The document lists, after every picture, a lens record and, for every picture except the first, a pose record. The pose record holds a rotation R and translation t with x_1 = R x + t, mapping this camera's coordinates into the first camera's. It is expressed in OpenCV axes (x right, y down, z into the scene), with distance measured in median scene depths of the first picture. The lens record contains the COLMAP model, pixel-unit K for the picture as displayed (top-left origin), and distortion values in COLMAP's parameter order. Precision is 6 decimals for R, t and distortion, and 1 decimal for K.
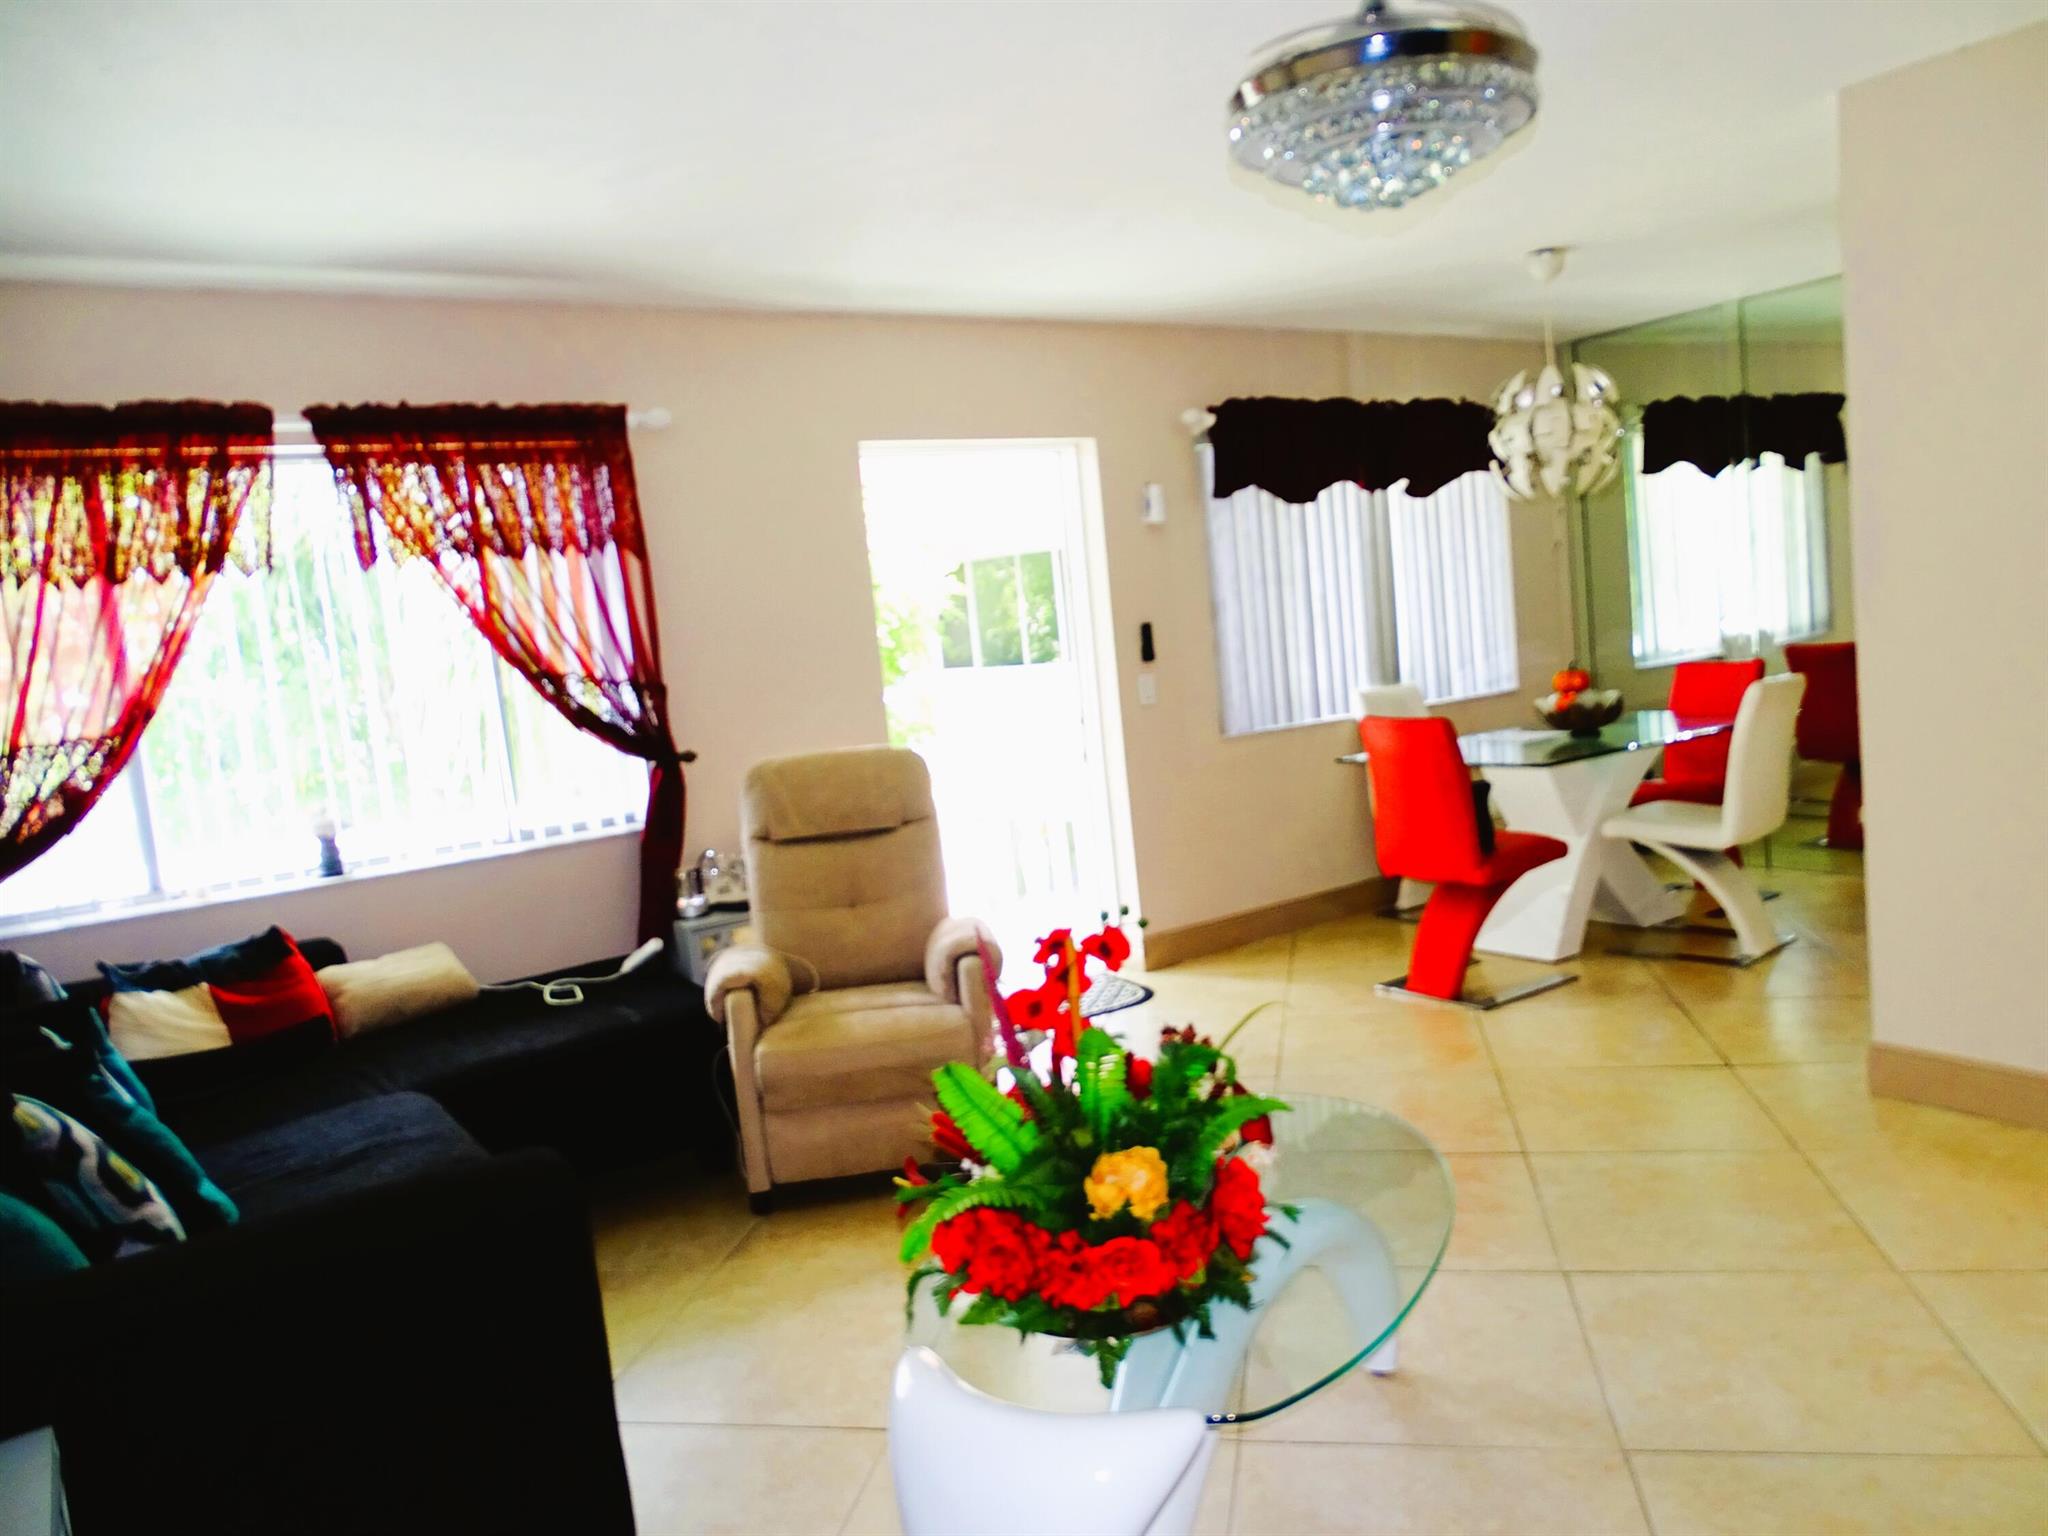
lens RADIAL K [[1459.7, 0, 1012.3], [0, 1459.7, 759.5], [0, 0, 1]] dist [0.000106, 0.002200]
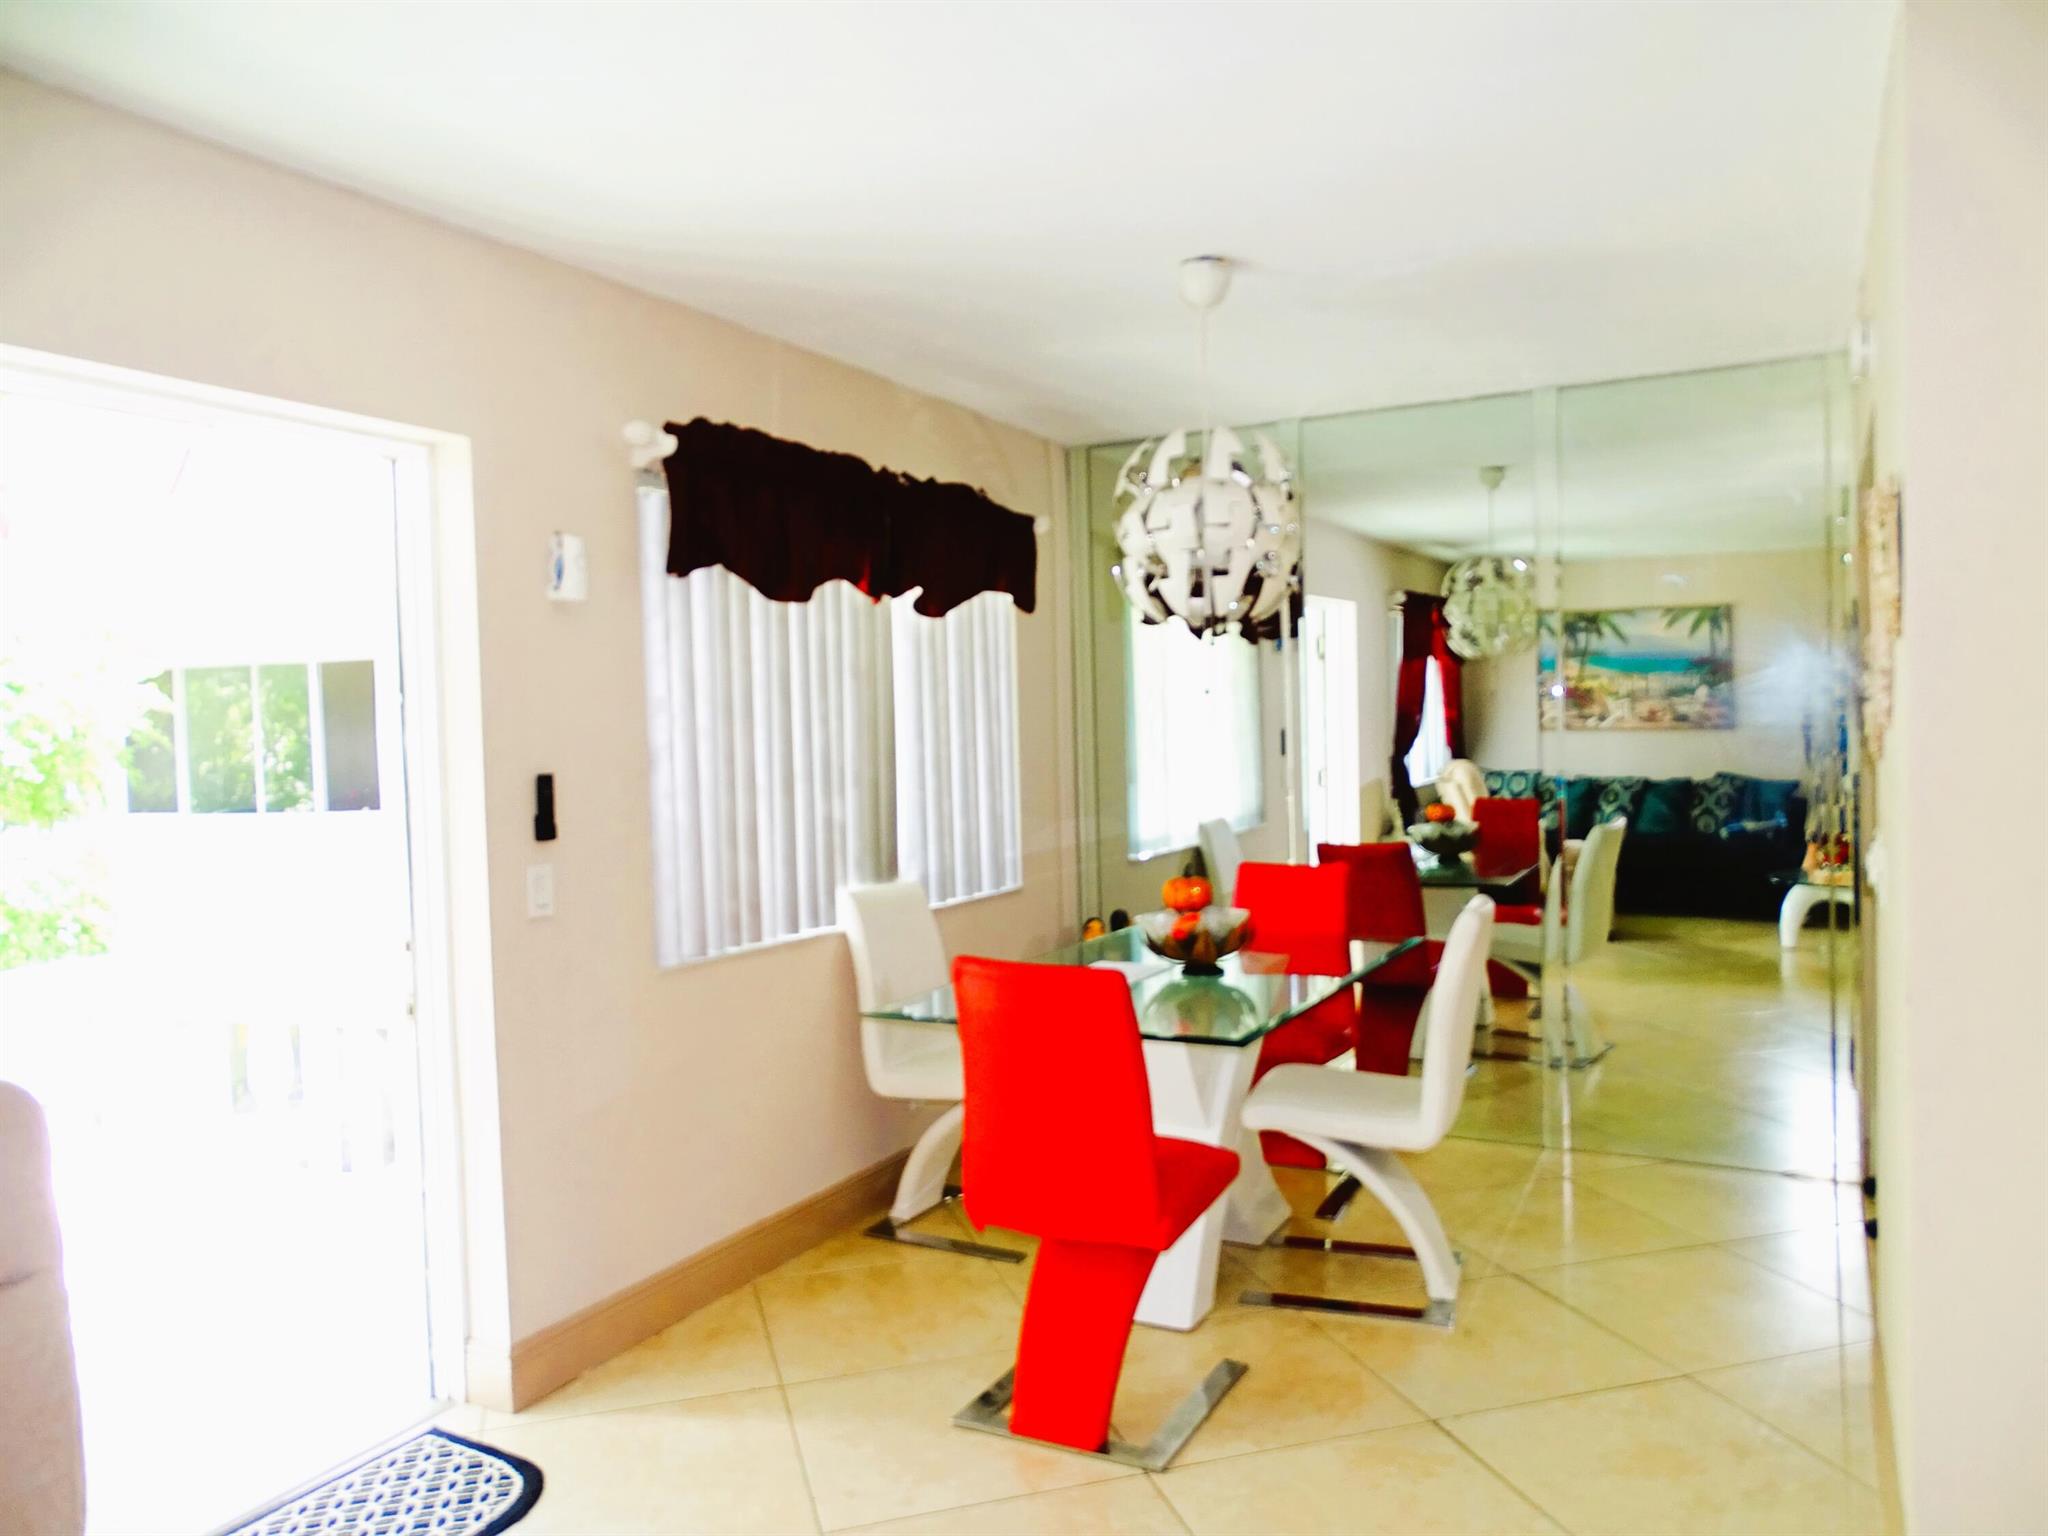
lens RADIAL K [[1459.7, 0, 1012.3], [0, 1459.7, 759.5], [0, 0, 1]] dist [0.000106, 0.002200]
pose [[0.878895, 0.058563, 0.473407, -0.015474], [-0.008911, 0.994278, -0.106453, -0.036605], [-0.476932, 0.089343, 0.874388, 0.377440]]
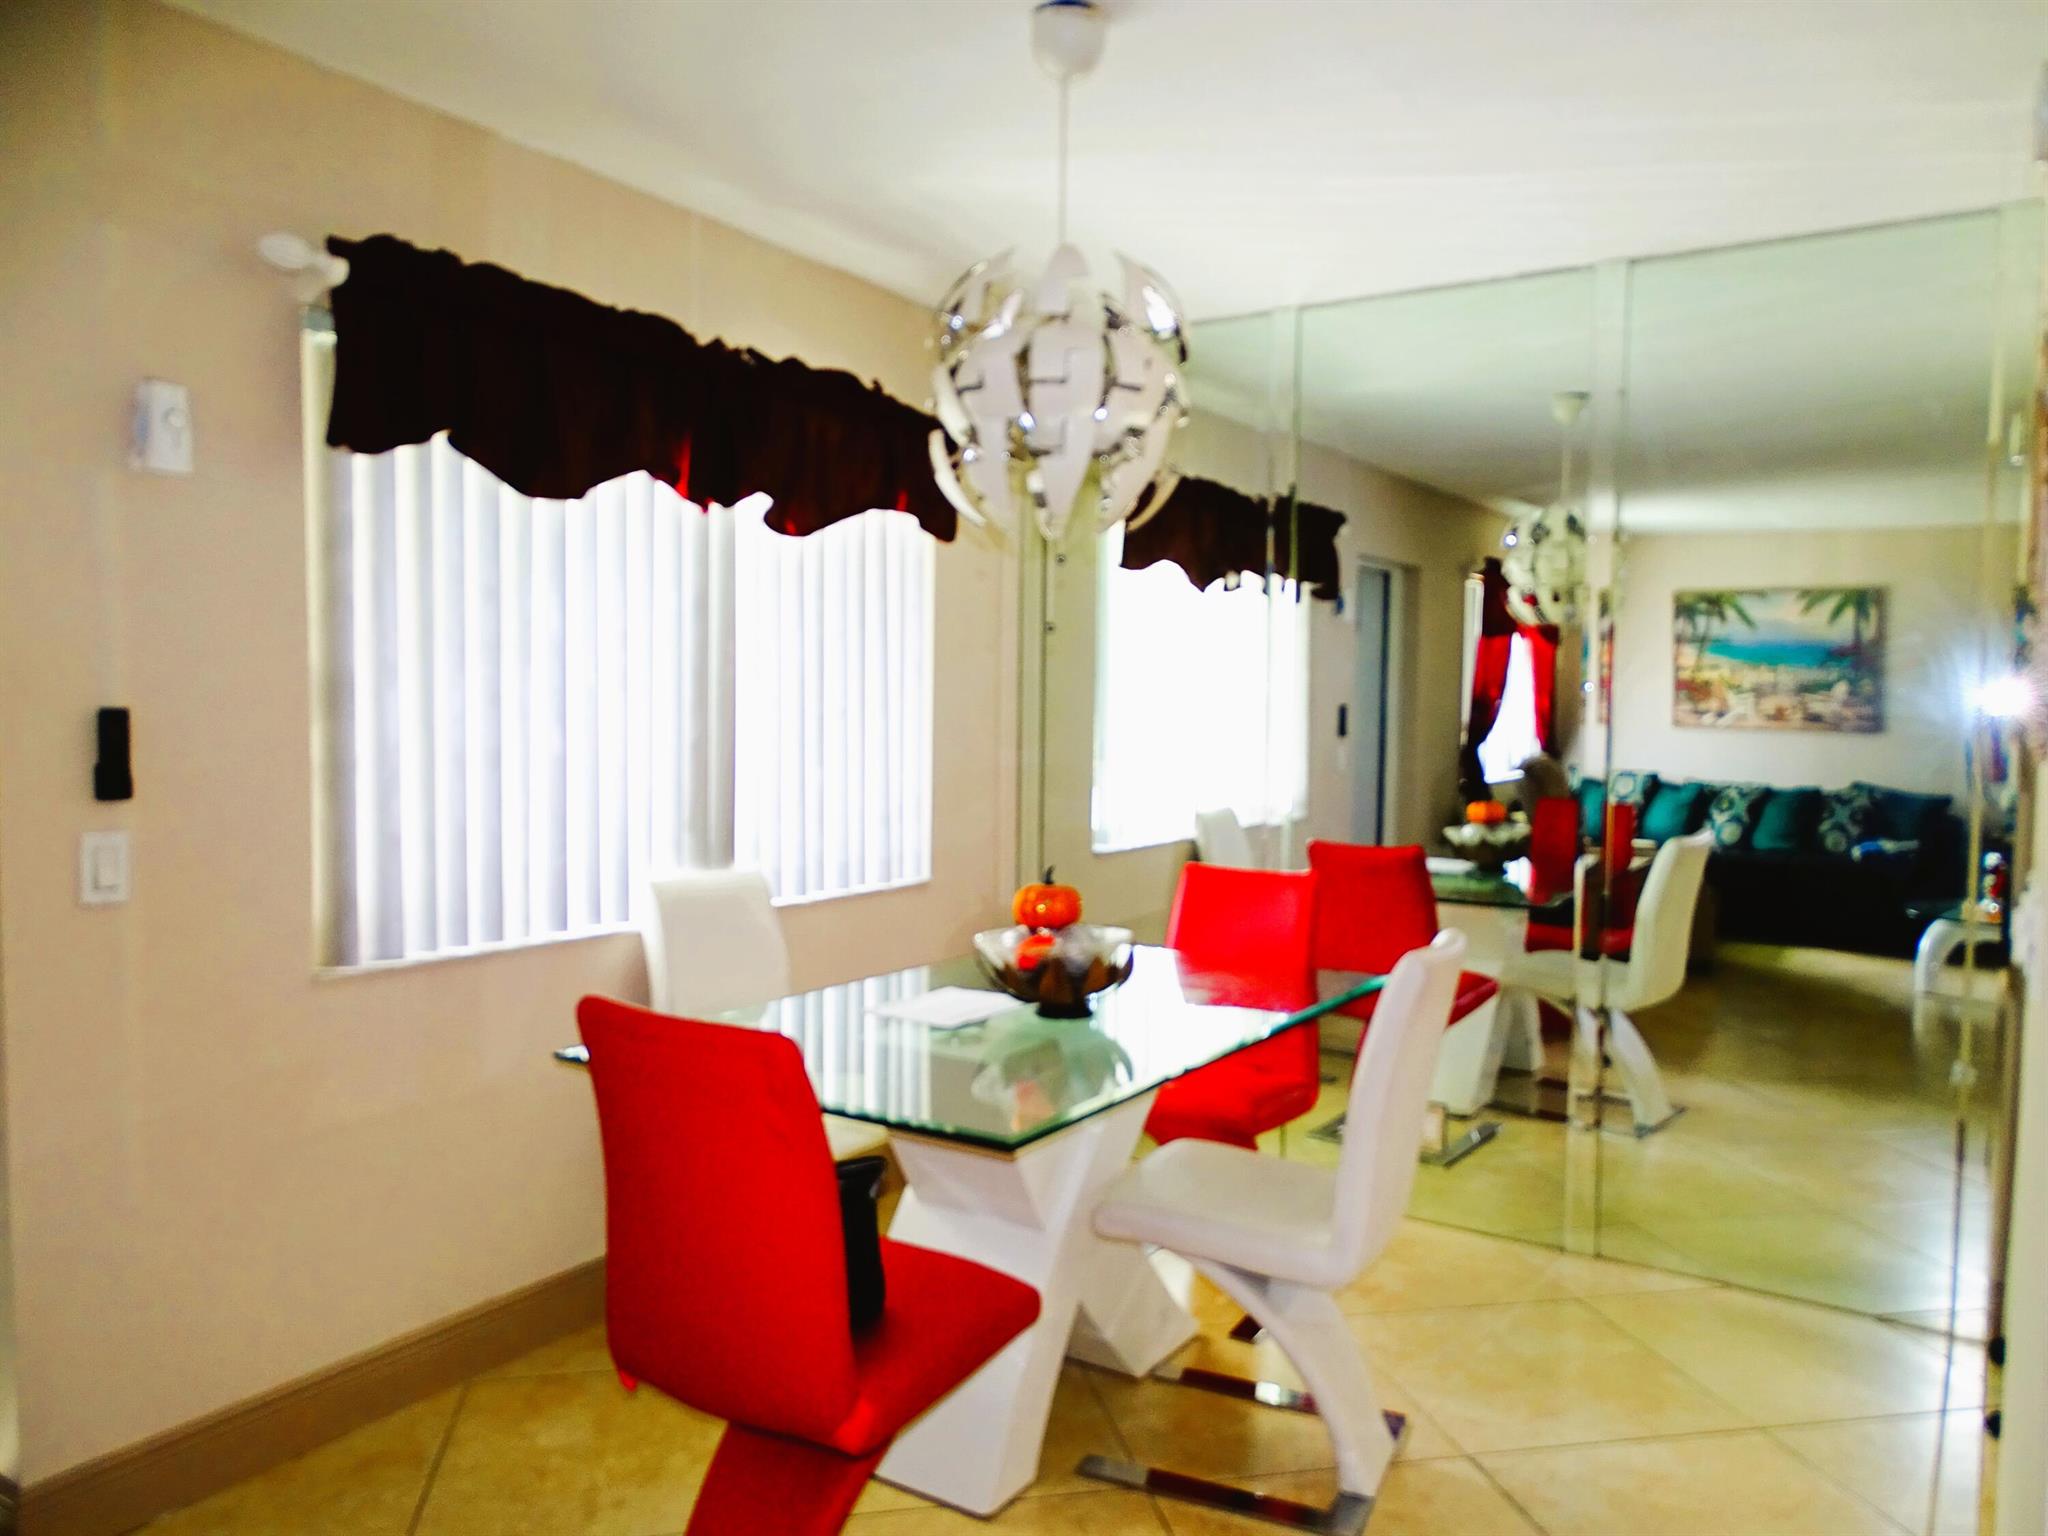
lens RADIAL K [[1451.4, 0, 1012.3], [0, 1451.4, 769.4], [0, 0, 1]] dist [0.000743, -0.007344]
pose [[0.913819, 0.087761, 0.396526, 0.146480], [-0.060026, 0.994835, -0.081849, -0.051573], [-0.401661, 0.050993, 0.914368, 0.471552]]
